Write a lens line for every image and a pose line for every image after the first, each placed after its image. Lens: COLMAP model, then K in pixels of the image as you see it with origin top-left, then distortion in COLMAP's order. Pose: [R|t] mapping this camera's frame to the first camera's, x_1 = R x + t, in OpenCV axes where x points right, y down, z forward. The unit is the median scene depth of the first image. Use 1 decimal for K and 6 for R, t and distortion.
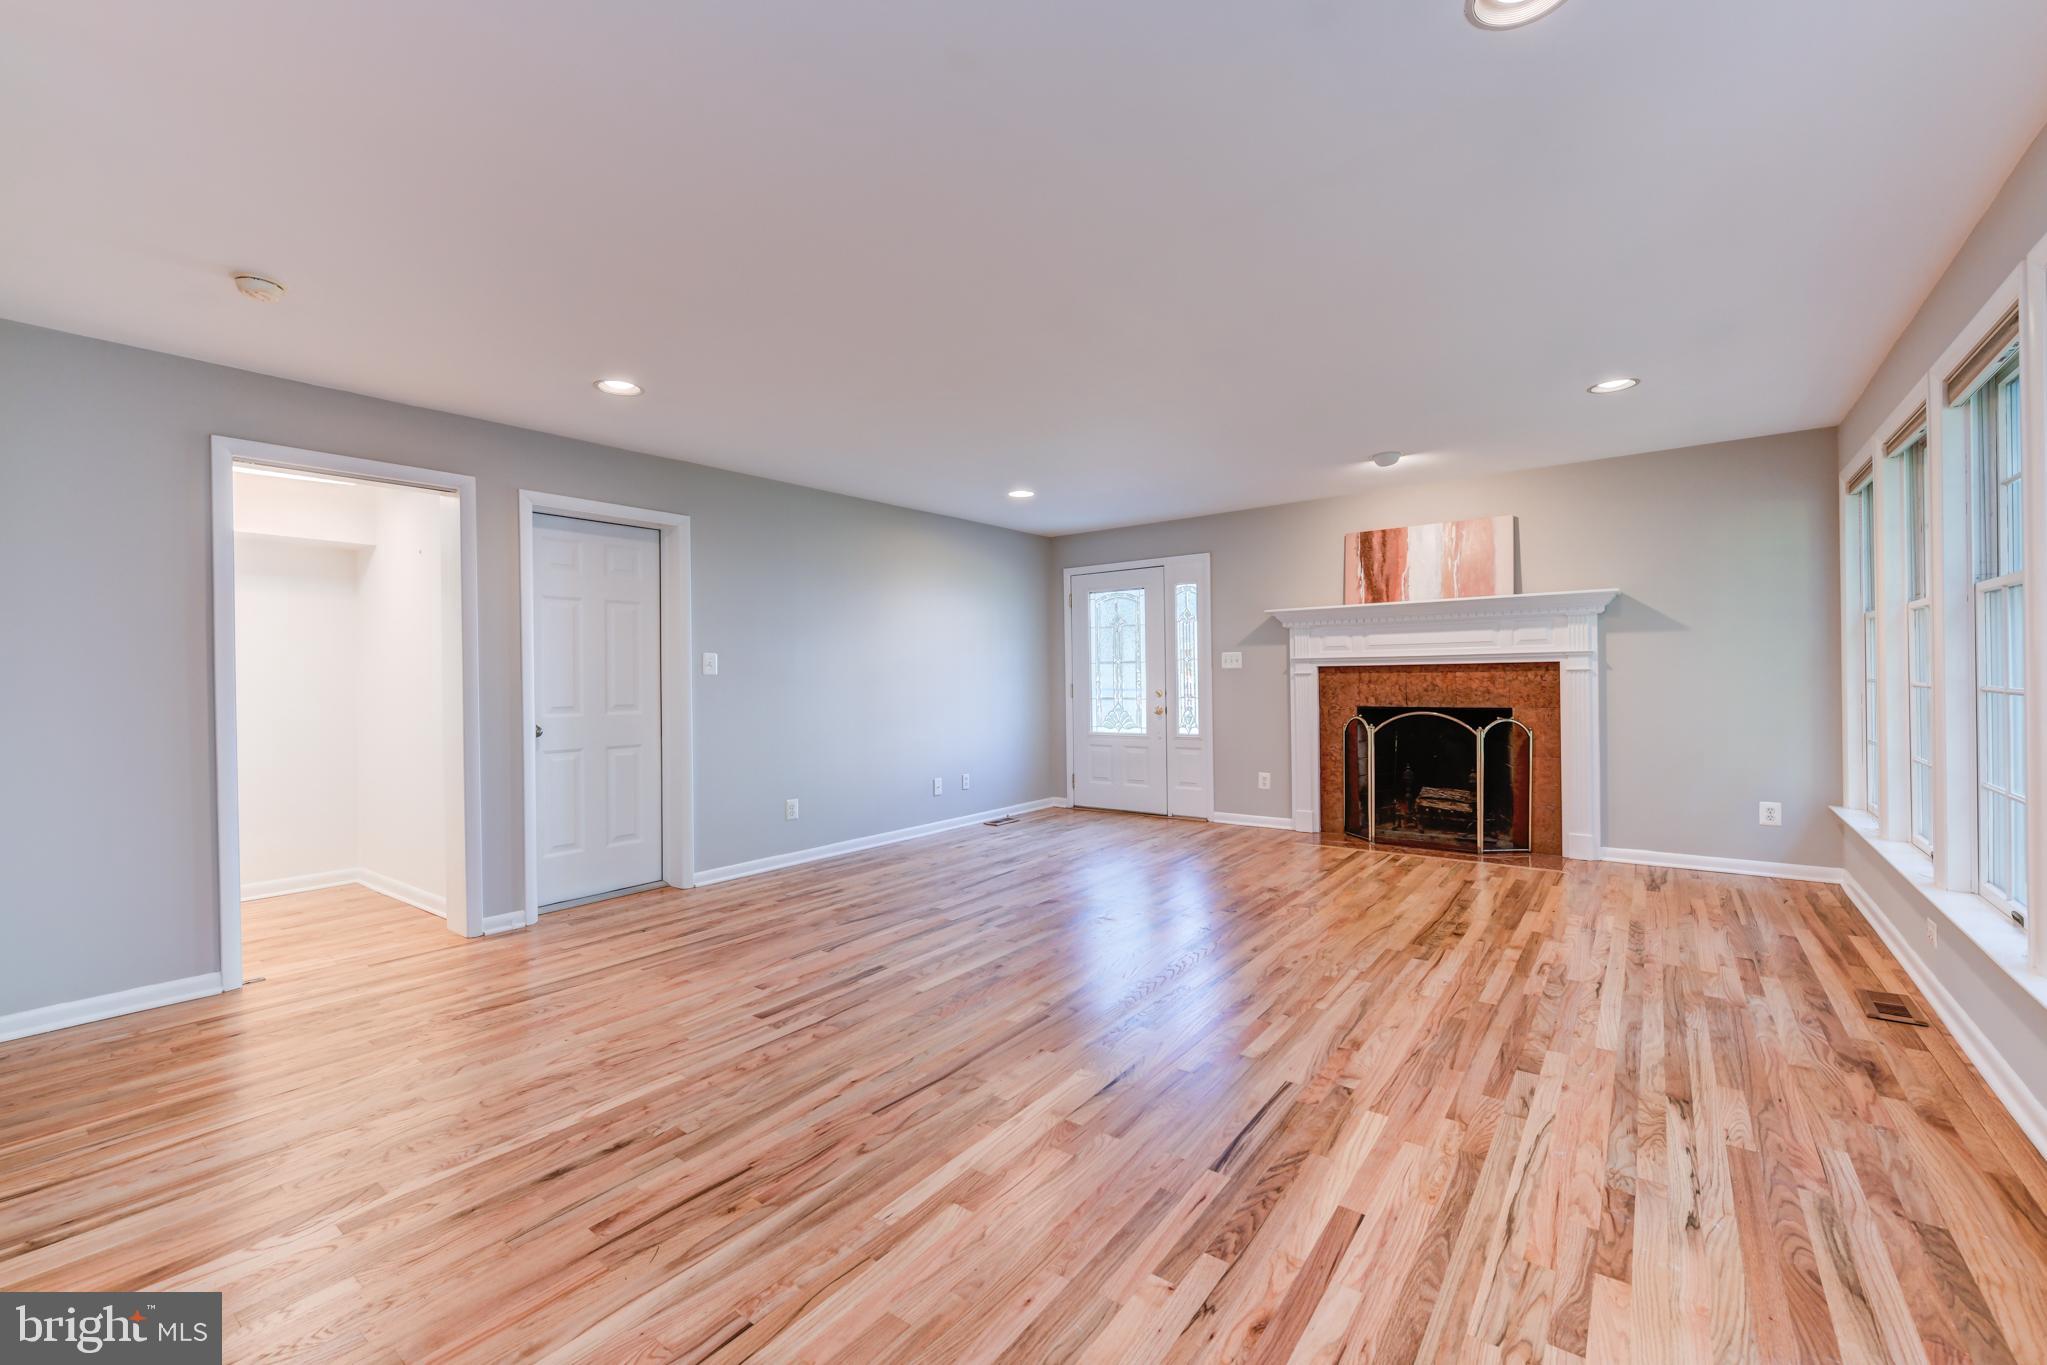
lens RADIAL K [[844.3, 0, 1023.8], [0, 844.3, 679.4], [0, 0, 1]] dist [0.001909, -0.000173]
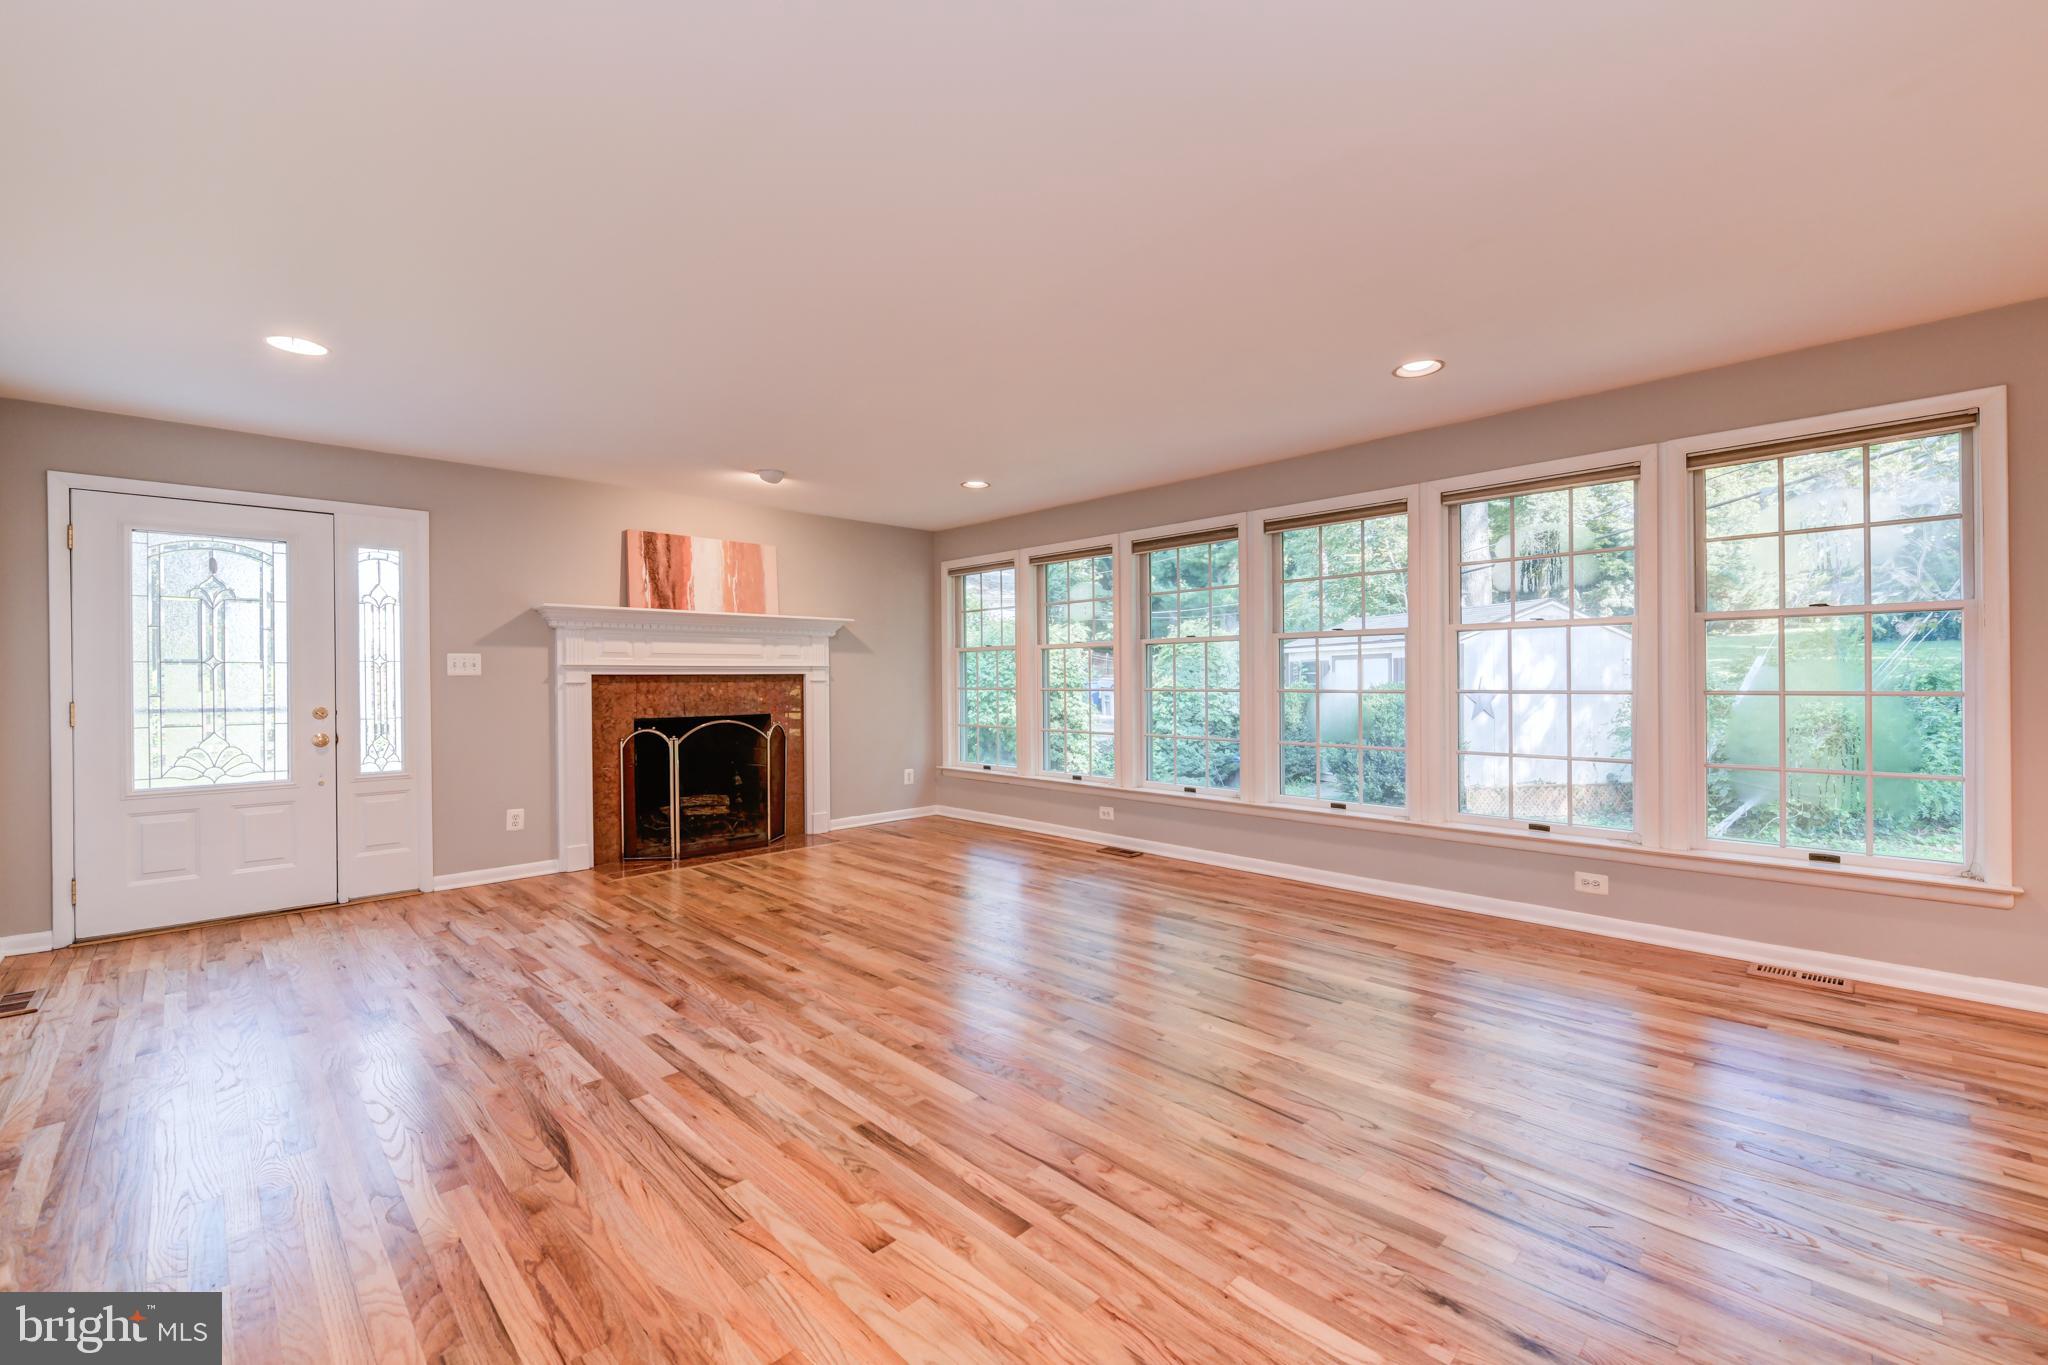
lens RADIAL K [[844.7, 0, 1024.3], [0, 844.7, 679.4], [0, 0, 1]] dist [0.001909, -0.000173]
pose [[0.142847, 0.012001, 0.989672, -0.498506], [0.008836, 0.999871, -0.013400, 0.005555], [-0.989705, 0.010659, 0.142723, 0.489975]]
